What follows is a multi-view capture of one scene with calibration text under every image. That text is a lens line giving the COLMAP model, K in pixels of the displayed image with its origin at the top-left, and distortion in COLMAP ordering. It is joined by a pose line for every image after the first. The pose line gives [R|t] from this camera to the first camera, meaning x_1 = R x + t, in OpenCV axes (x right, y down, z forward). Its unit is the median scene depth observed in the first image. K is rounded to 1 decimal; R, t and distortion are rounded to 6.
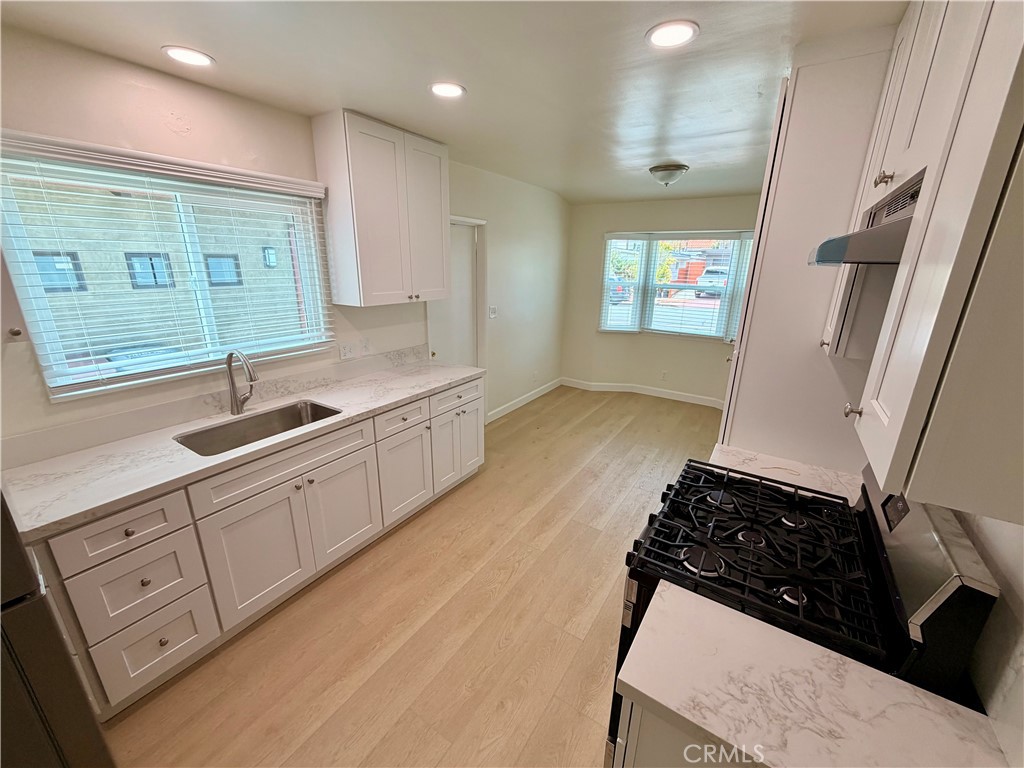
lens RADIAL K [[405.6, 0, 513.0], [0, 405.6, 384.0], [0, 0, 1]] dist [-0.000149, -0.000117]
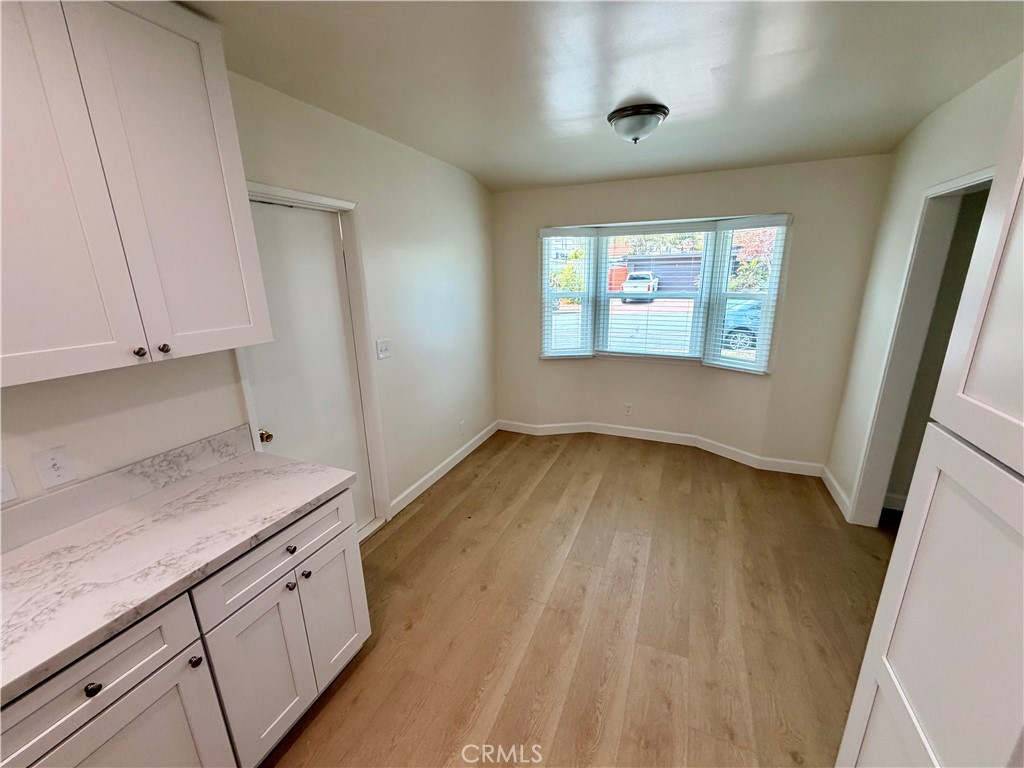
lens RADIAL K [[405.6, 0, 513.4], [0, 405.6, 384.1], [0, 0, 1]] dist [-0.000149, -0.000117]
pose [[0.983815, -0.080057, 0.160311, 0.046367], [0.084431, 0.996215, -0.020651, -0.094686], [-0.158051, 0.033852, 0.986850, 0.351242]]
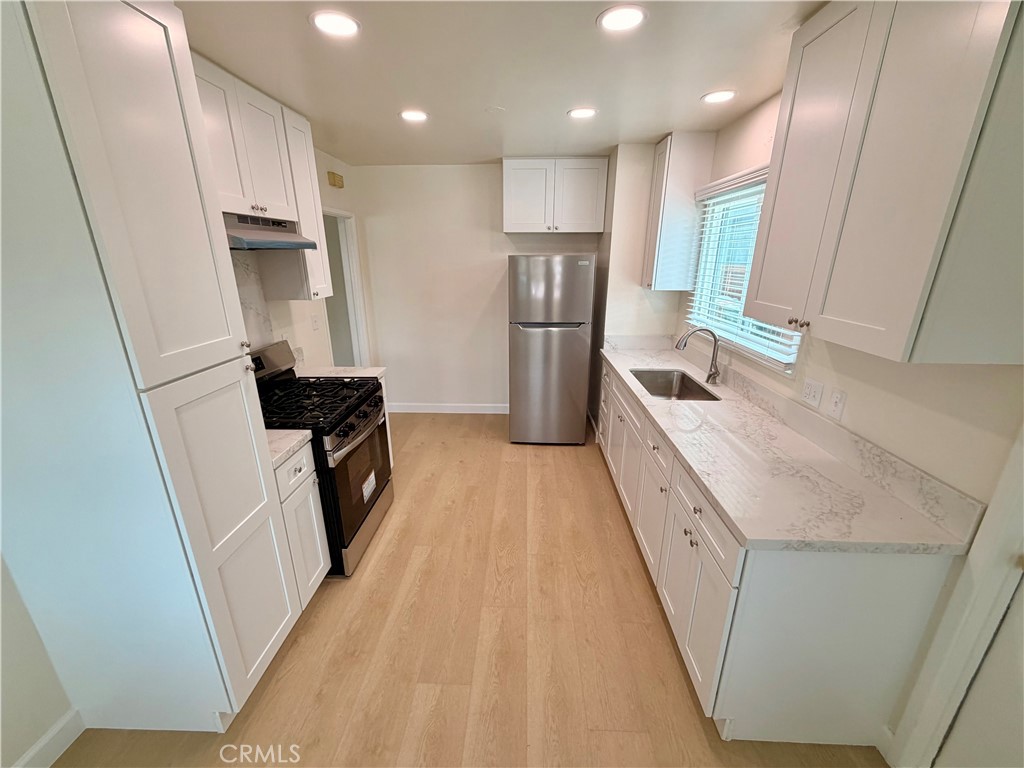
lens RADIAL K [[405.6, 0, 509.6], [0, 405.6, 386.3], [0, 0, 1]] dist [-0.000149, -0.000117]
pose [[-0.860538, 0.144995, -0.488315, 0.225179], [-0.158984, 0.834295, 0.527898, -0.248200], [0.483941, 0.531910, -0.694890, 0.844948]]
